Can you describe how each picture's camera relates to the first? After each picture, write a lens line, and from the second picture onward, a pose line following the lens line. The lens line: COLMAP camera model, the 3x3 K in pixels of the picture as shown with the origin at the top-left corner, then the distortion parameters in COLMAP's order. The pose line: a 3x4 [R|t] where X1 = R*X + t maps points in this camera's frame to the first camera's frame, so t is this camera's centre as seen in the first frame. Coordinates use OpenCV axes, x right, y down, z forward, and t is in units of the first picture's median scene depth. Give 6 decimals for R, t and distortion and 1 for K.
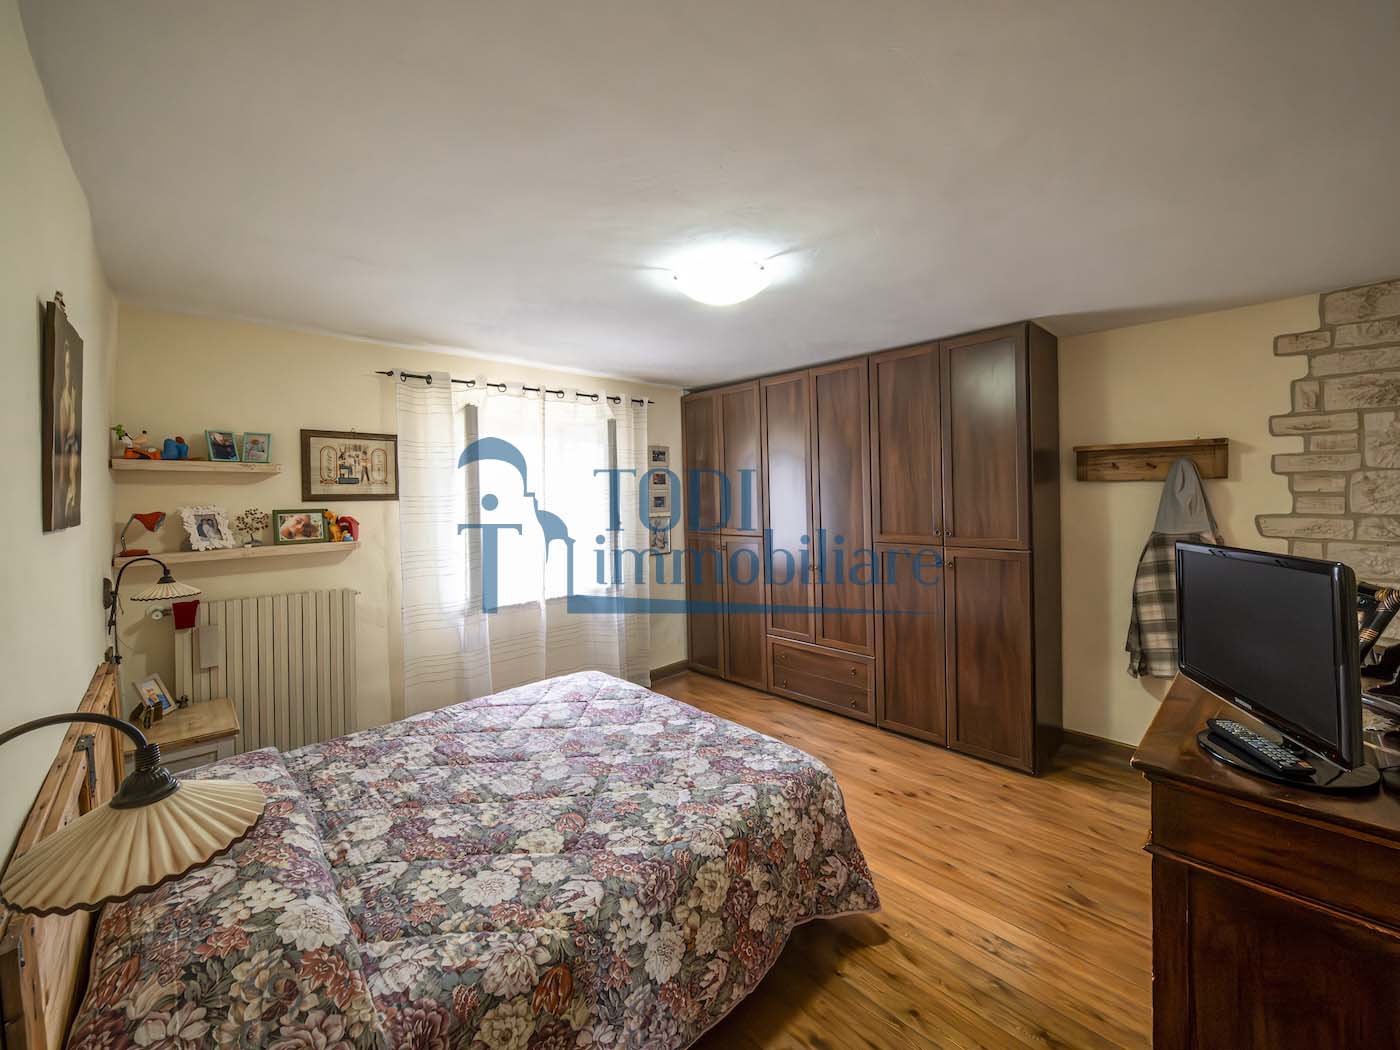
lens RADIAL K [[543.3, 0, 688.7], [0, 543.3, 506.3], [0, 0, 1]] dist [-0.001957, -0.001689]
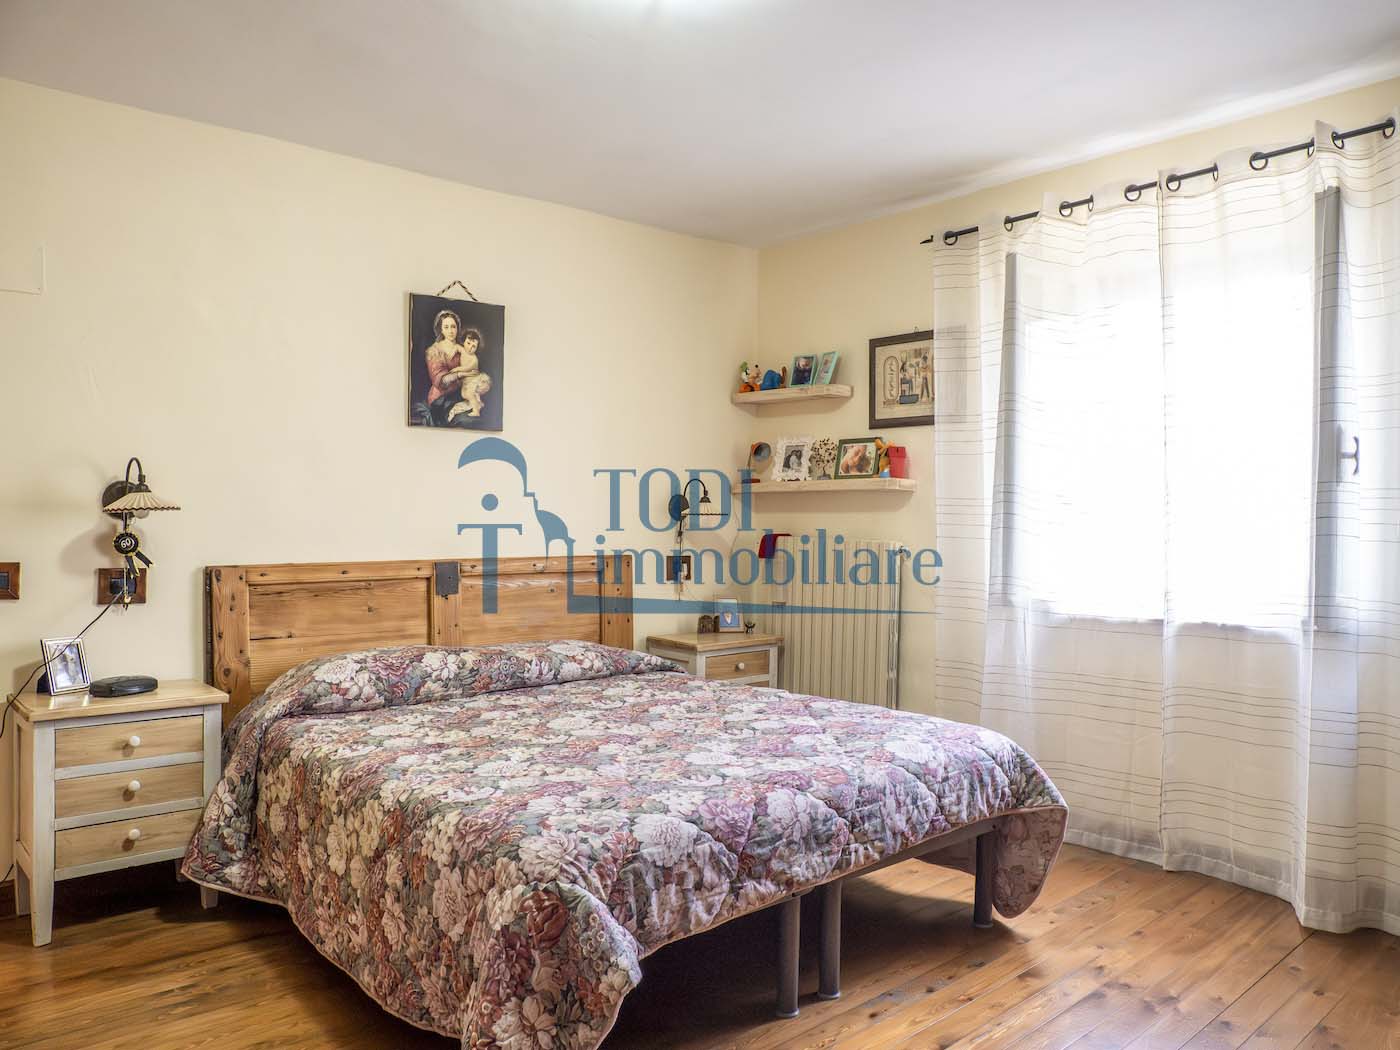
lens RADIAL K [[1025.6, 0, 739.5], [0, 1025.6, 535.7], [0, 0, 1]] dist [-0.060010, 0.030594]
pose [[-0.005272, 0.037697, -0.999275, 0.865882], [-0.021799, 0.999047, 0.037804, 0.102052], [0.999748, 0.021983, -0.004445, 0.861481]]
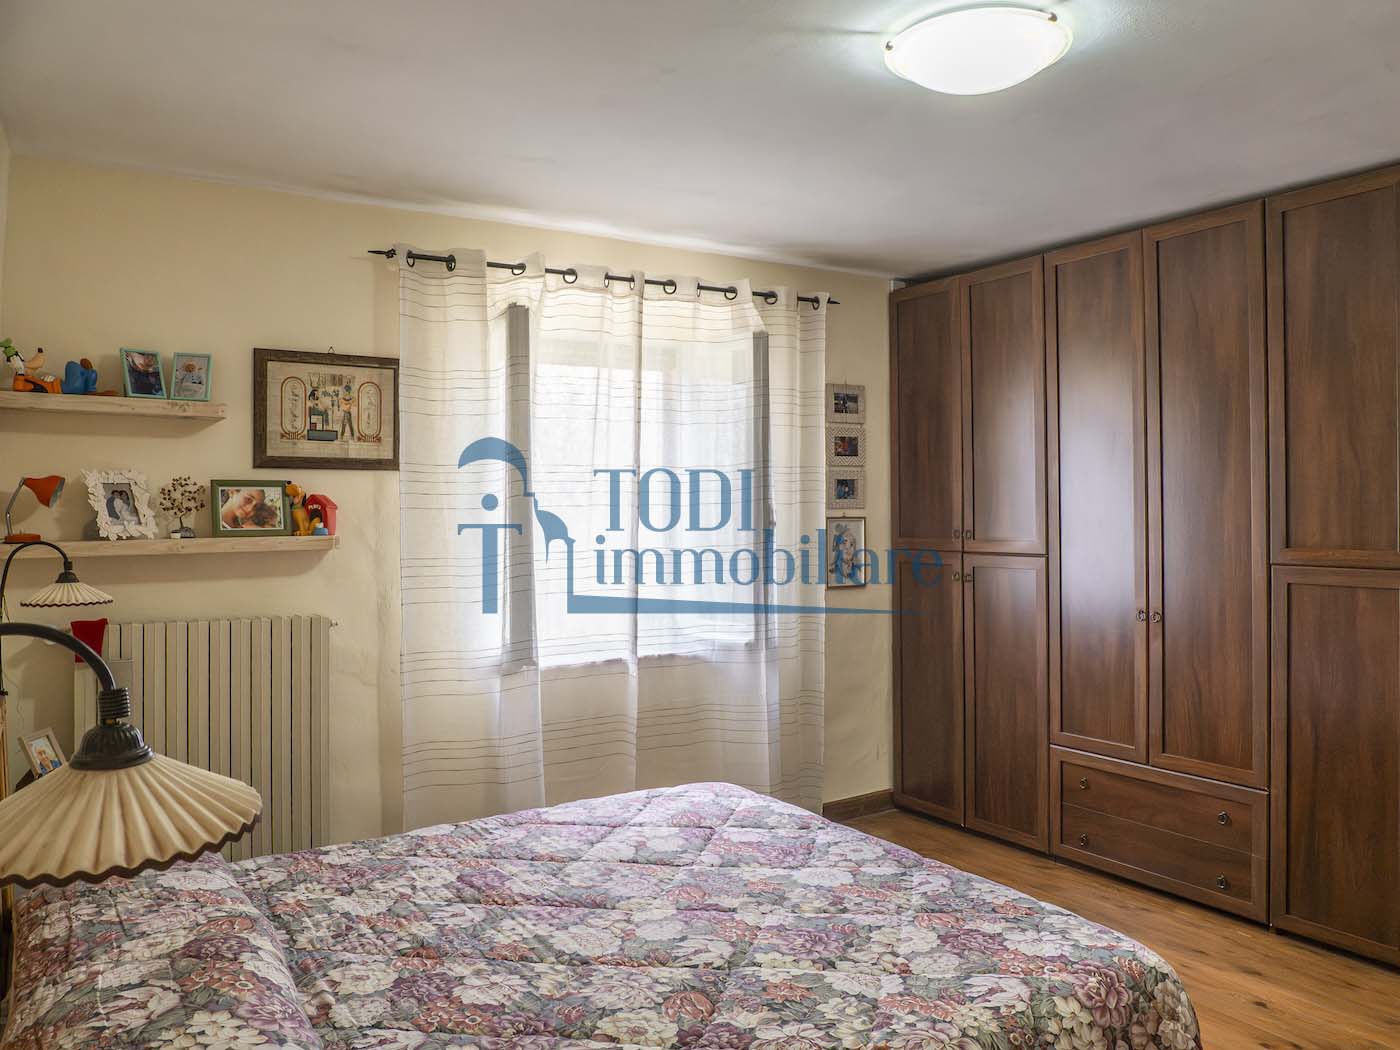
lens RADIAL K [[1025.6, 0, 710.9], [0, 1025.6, 522.3], [0, 0, 1]] dist [-0.060010, 0.030594]
pose [[0.984041, 0.016418, -0.177185, -0.009359], [-0.016875, 0.999857, -0.001074, 0.047213], [0.177142, 0.004047, 0.984177, -0.023840]]
